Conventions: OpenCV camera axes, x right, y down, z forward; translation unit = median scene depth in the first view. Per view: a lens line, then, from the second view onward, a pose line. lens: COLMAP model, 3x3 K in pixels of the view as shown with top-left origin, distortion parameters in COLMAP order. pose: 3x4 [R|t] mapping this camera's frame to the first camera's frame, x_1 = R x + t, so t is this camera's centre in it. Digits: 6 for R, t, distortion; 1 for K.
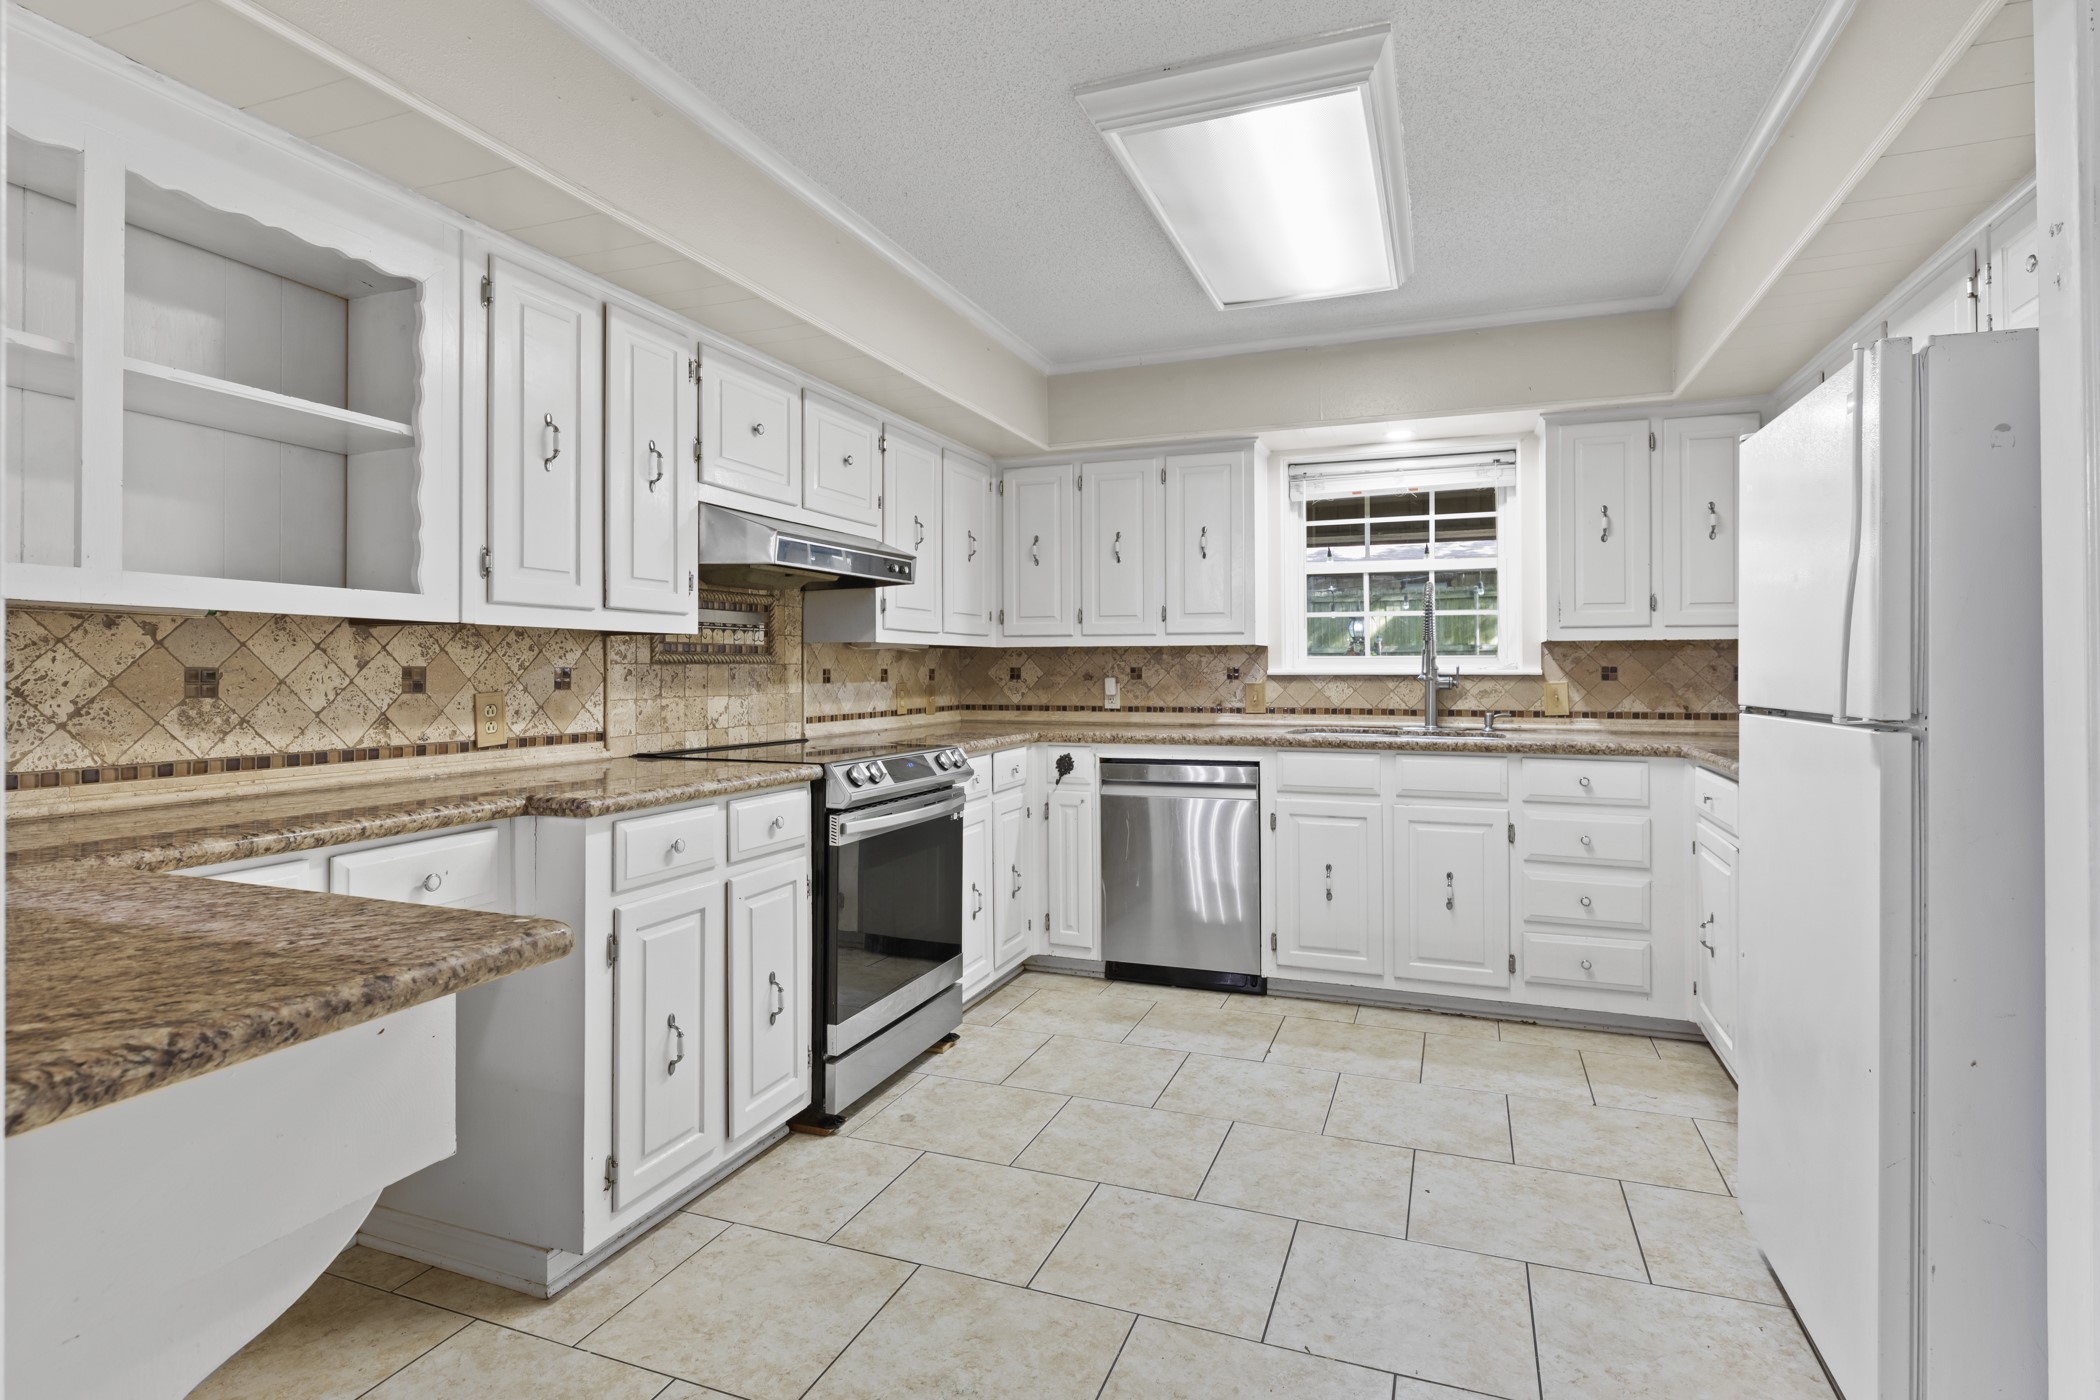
lens RADIAL K [[1050.3, 0, 1053.6], [0, 1050.3, 659.2], [0, 0, 1]] dist [-0.001702, 0.000686]
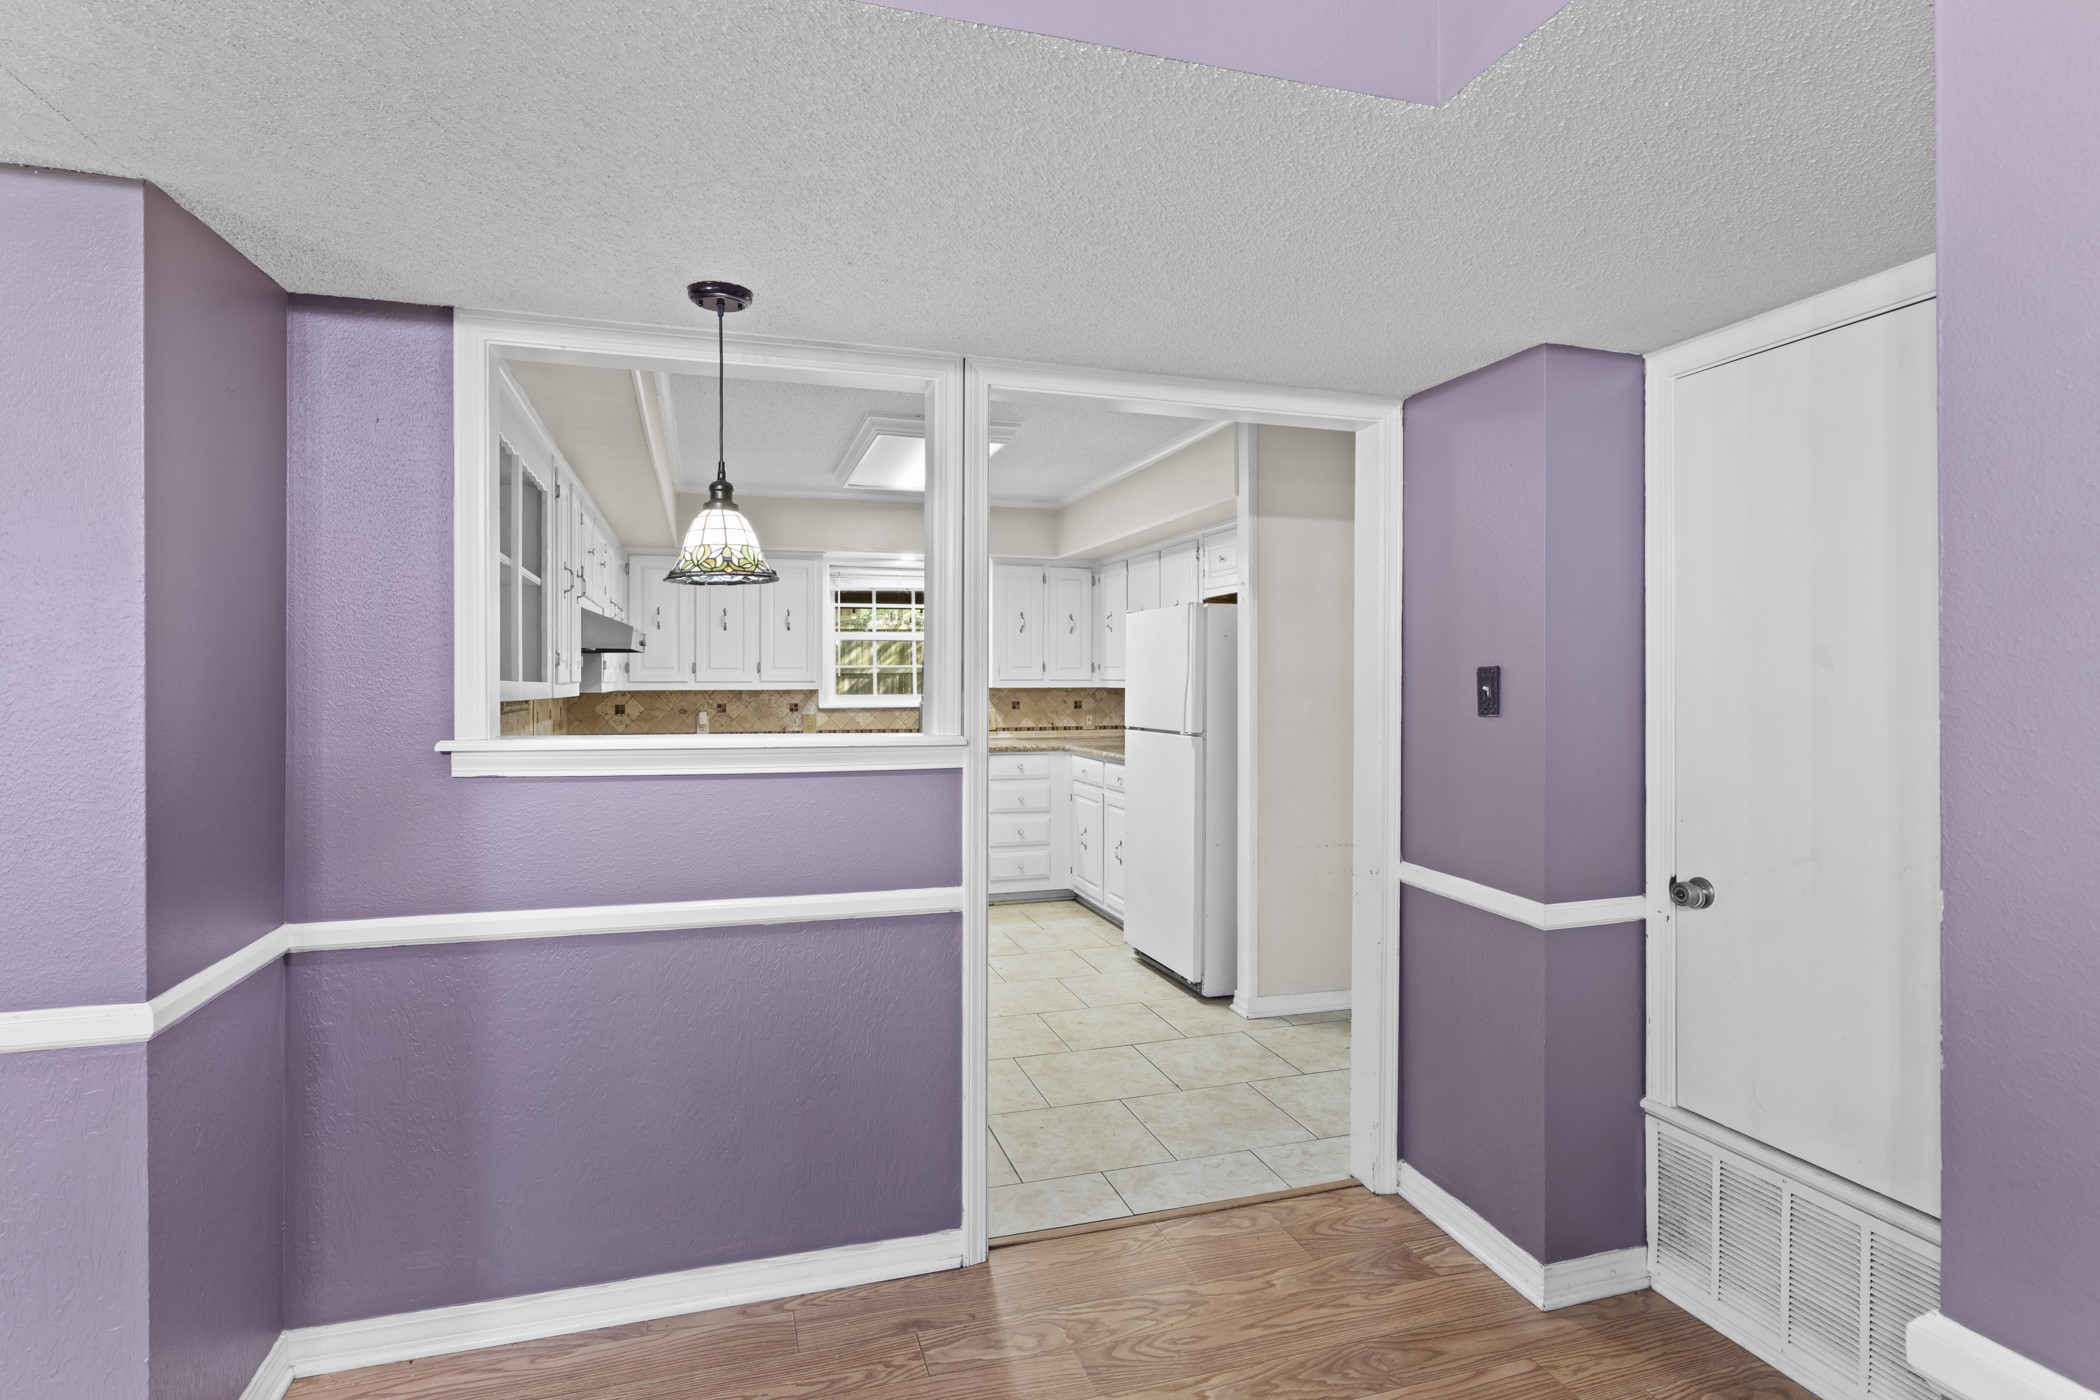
lens RADIAL K [[1050.3, 0, 1043.1], [0, 1050.3, 686.7], [0, 0, 1]] dist [-0.001702, 0.000686]
pose [[0.783322, -0.004665, 0.621599, -0.611525], [-0.004611, 0.999901, 0.013314, -0.047904], [-0.621599, -0.013296, 0.783223, -0.462641]]
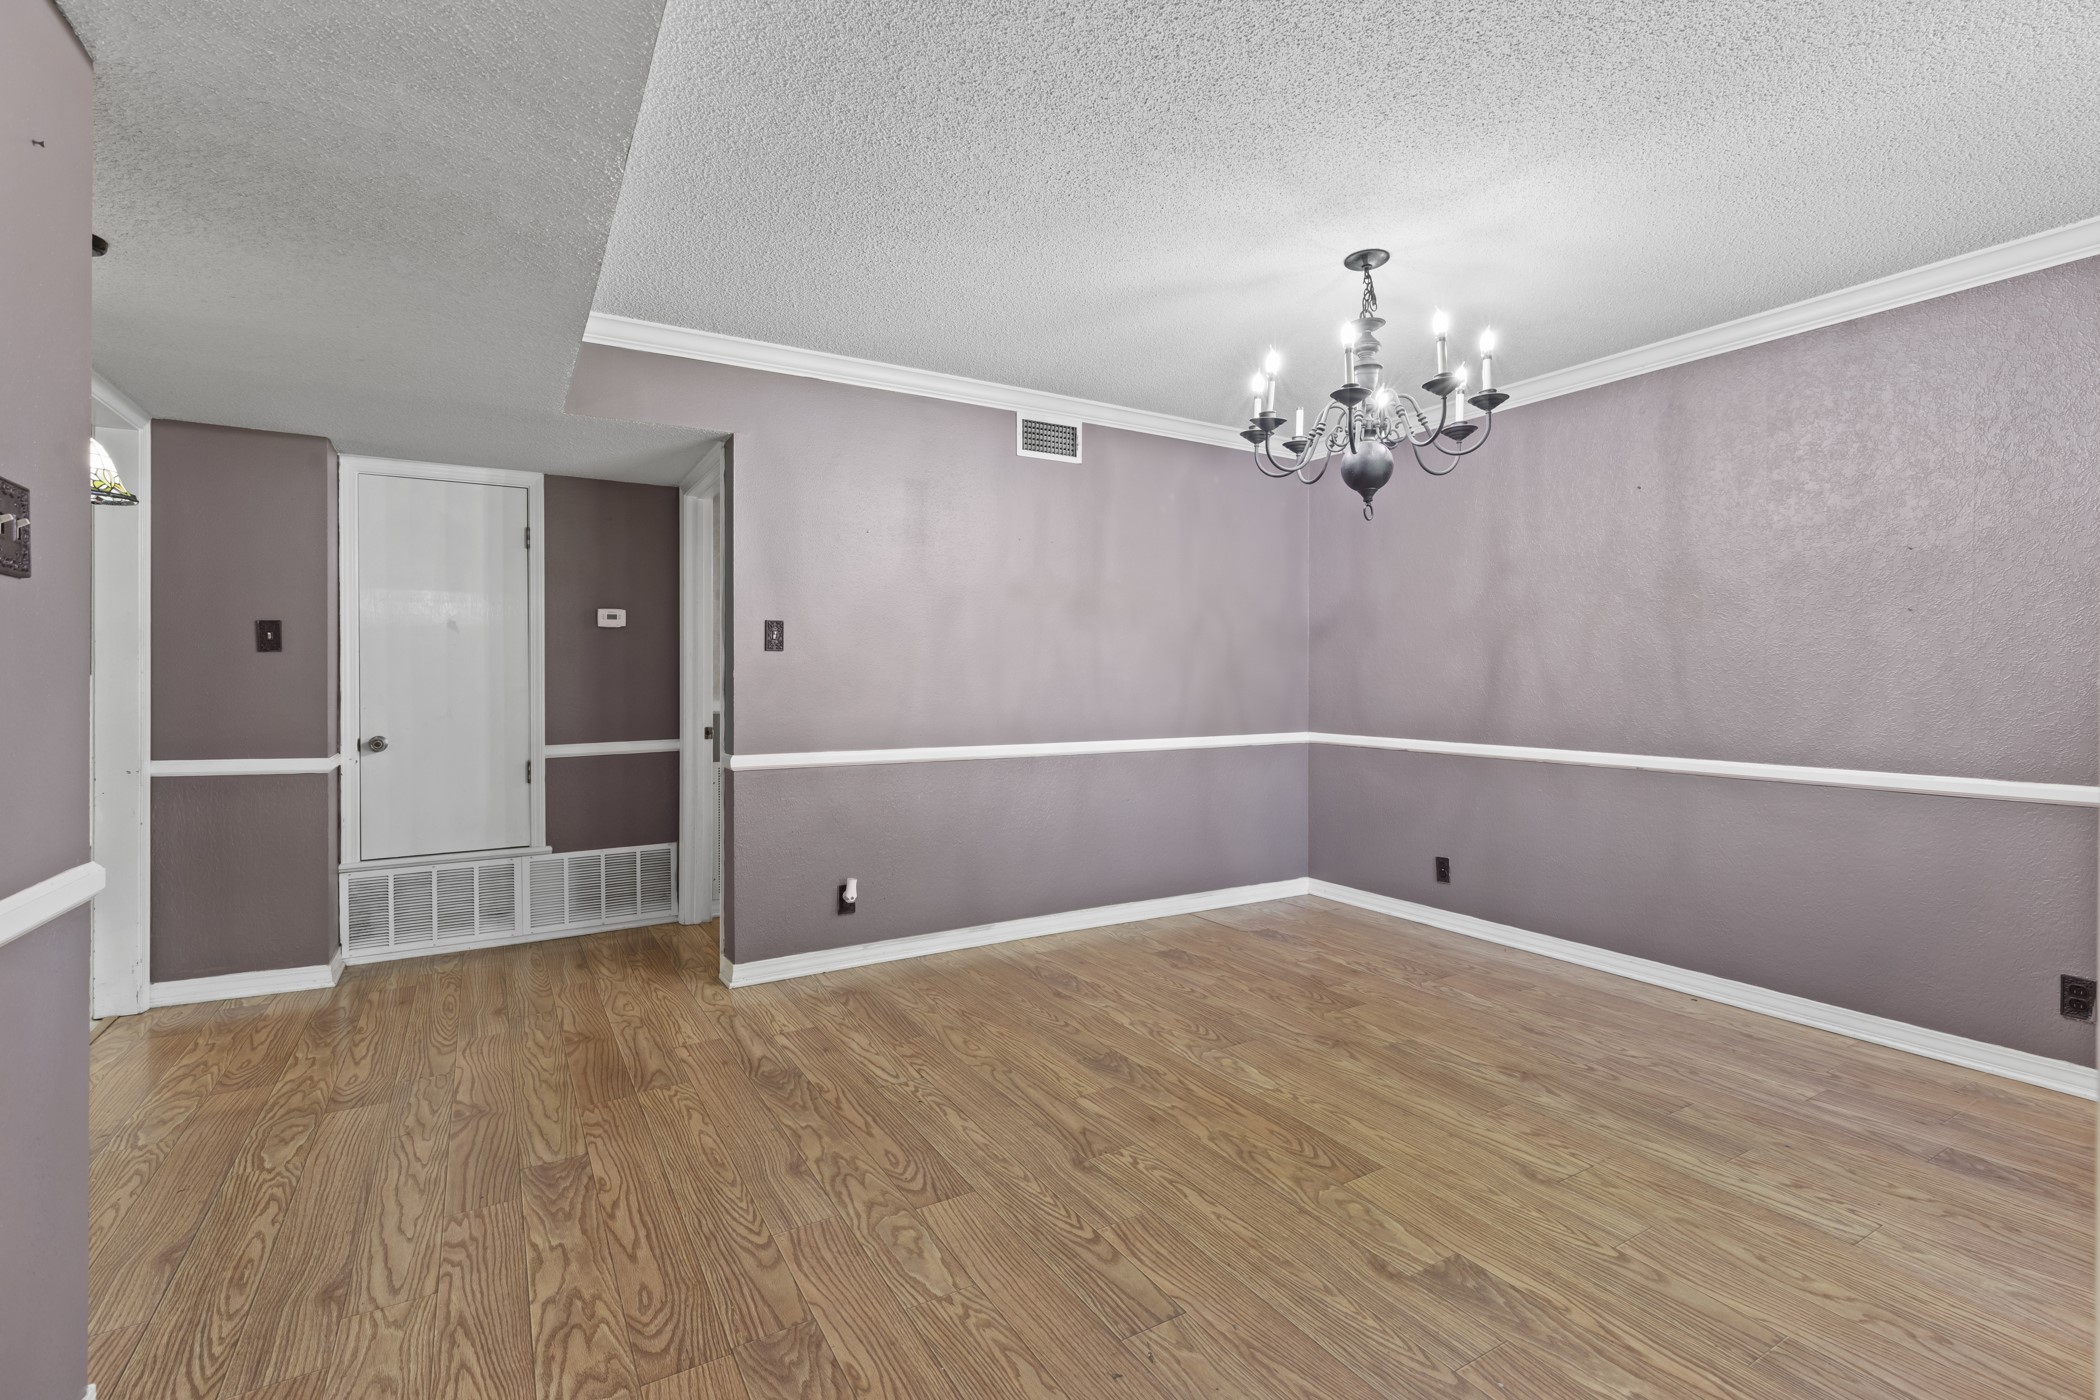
lens RADIAL K [[943.6, 0, 1044.0], [0, 943.6, 692.7], [0, 0, 1]] dist [0.004300, -0.000867]
pose [[-0.792580, 0.001656, 0.609766, -2.628723], [-0.000802, 0.999993, -0.003758, 0.201109], [-0.609768, -0.003467, -0.792573, 1.744536]]
